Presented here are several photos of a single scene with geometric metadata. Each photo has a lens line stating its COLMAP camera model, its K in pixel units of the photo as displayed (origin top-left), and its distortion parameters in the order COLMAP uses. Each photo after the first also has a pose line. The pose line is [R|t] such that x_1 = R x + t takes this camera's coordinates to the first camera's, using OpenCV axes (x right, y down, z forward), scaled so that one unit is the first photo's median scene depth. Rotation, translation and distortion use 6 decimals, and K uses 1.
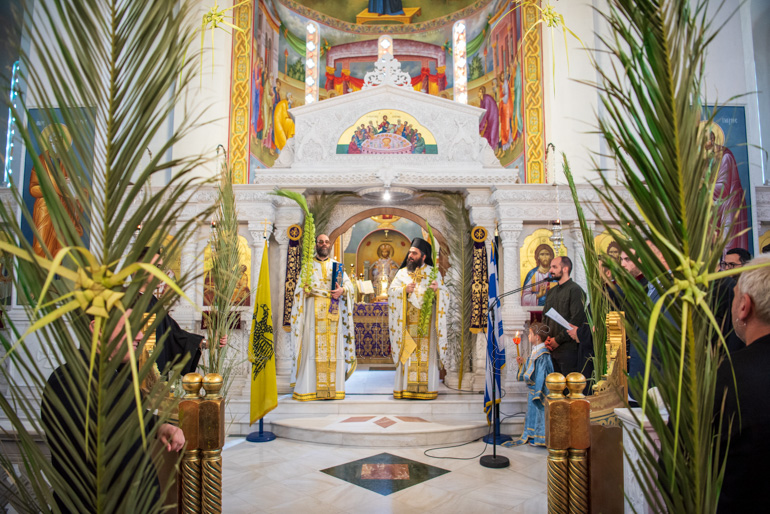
lens RADIAL K [[516.8, 0, 385.0], [0, 516.8, 257.0], [0, 0, 1]] dist [-0.064321, -0.000998]
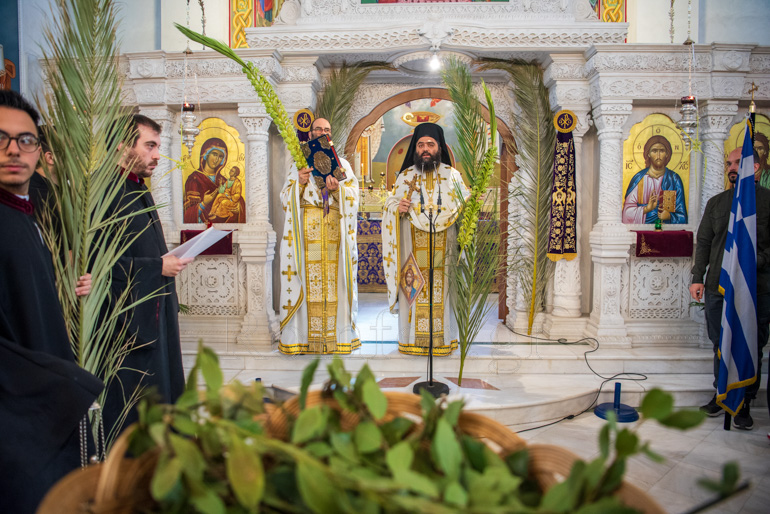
lens RADIAL K [[516.8, 0, 385.0], [0, 516.8, 257.0], [0, 0, 1]] dist [-0.064321, -0.000998]
pose [[0.998555, 0.004356, -0.053554, -0.024258], [0.004148, 0.987484, 0.157666, 0.027885], [0.053571, -0.157660, 0.986039, 0.274188]]
